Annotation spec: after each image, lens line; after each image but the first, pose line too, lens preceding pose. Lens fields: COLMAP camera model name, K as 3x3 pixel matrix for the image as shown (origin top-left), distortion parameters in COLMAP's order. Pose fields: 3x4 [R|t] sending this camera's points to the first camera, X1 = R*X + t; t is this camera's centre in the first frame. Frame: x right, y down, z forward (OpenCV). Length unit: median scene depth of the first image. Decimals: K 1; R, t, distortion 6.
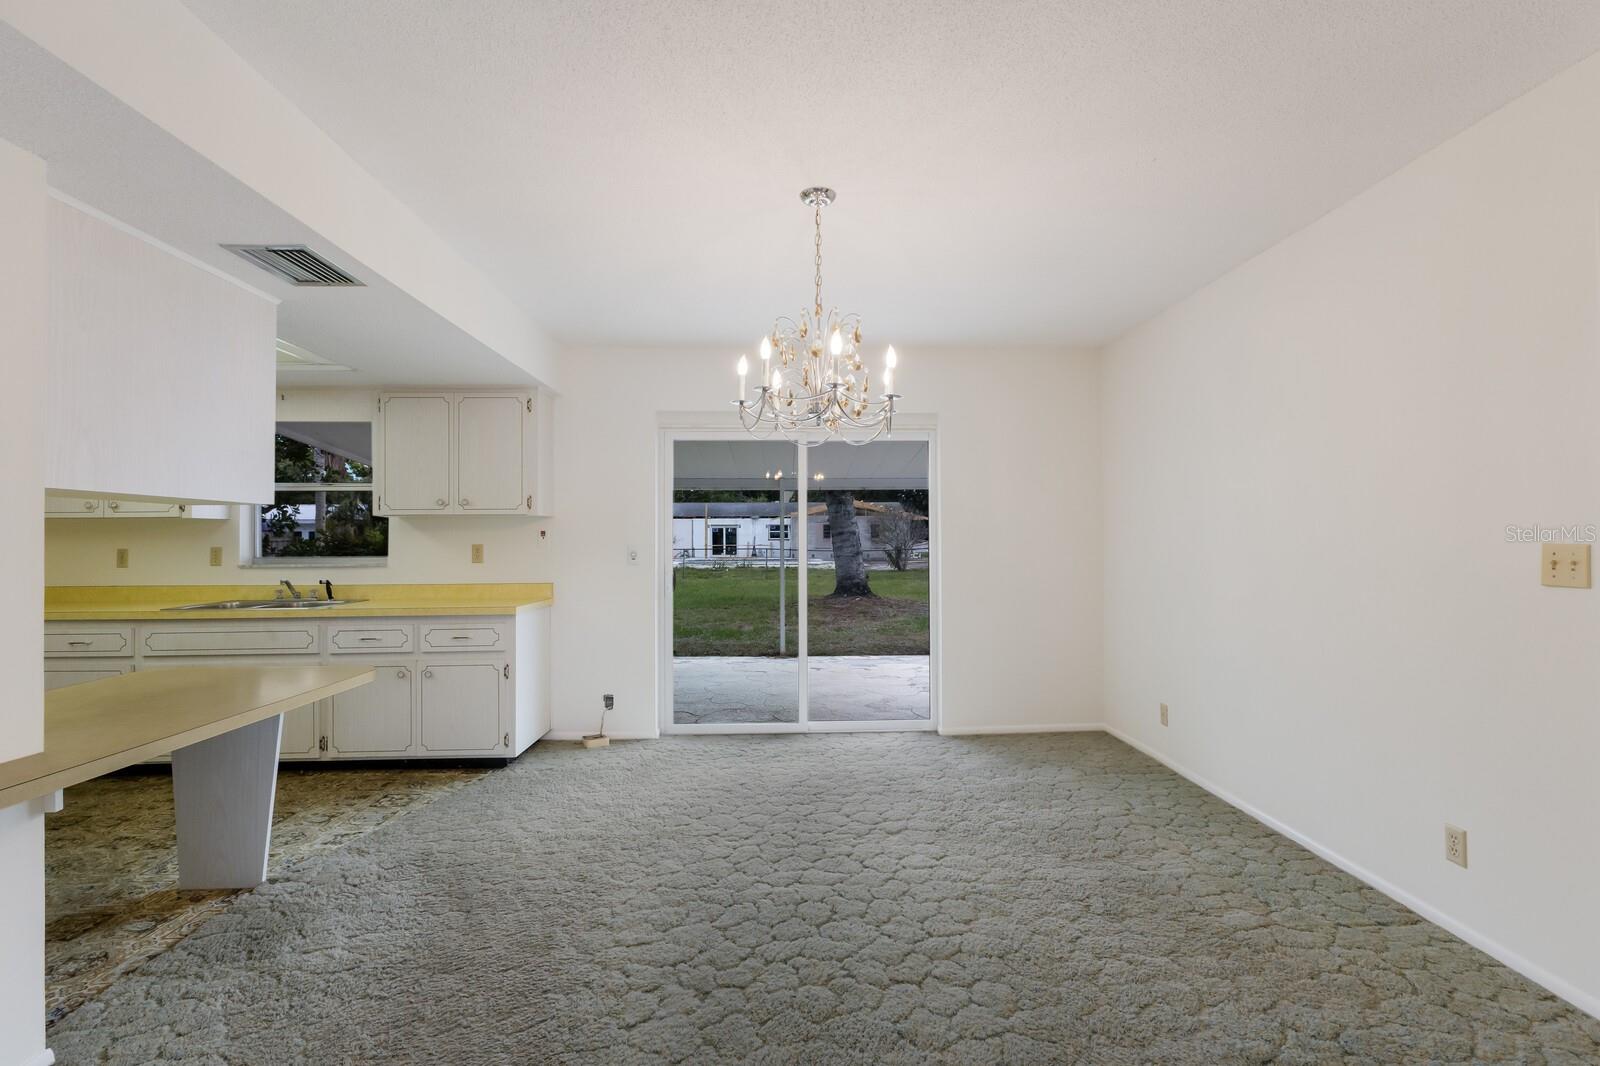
lens RADIAL K [[732.0, 0, 801.7], [0, 732.0, 523.6], [0, 0, 1]] dist [0.003962, 0.000241]
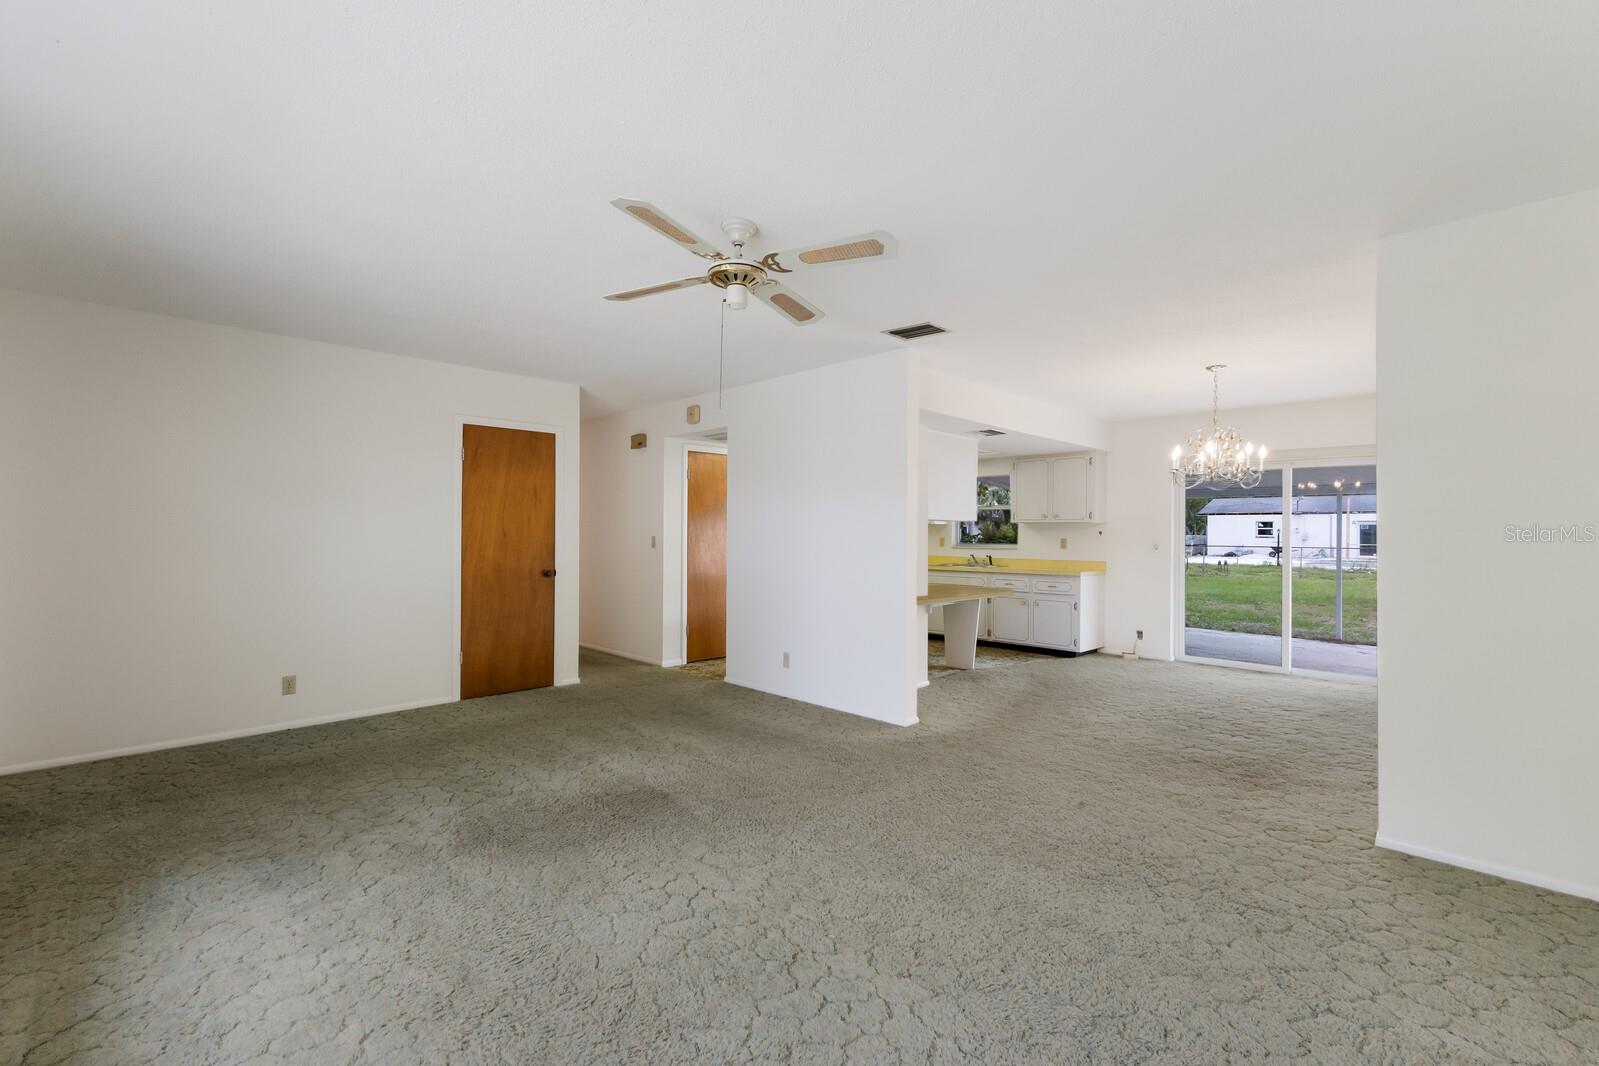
lens RADIAL K [[707.8, 0, 793.6], [0, 707.8, 537.9], [0, 0, 1]] dist [0.014207, -0.000625]
pose [[0.683735, 0.016243, -0.729550, 0.411329], [0.003476, 0.999668, 0.025514, -0.021499], [0.729722, -0.019981, 0.683452, -0.738267]]
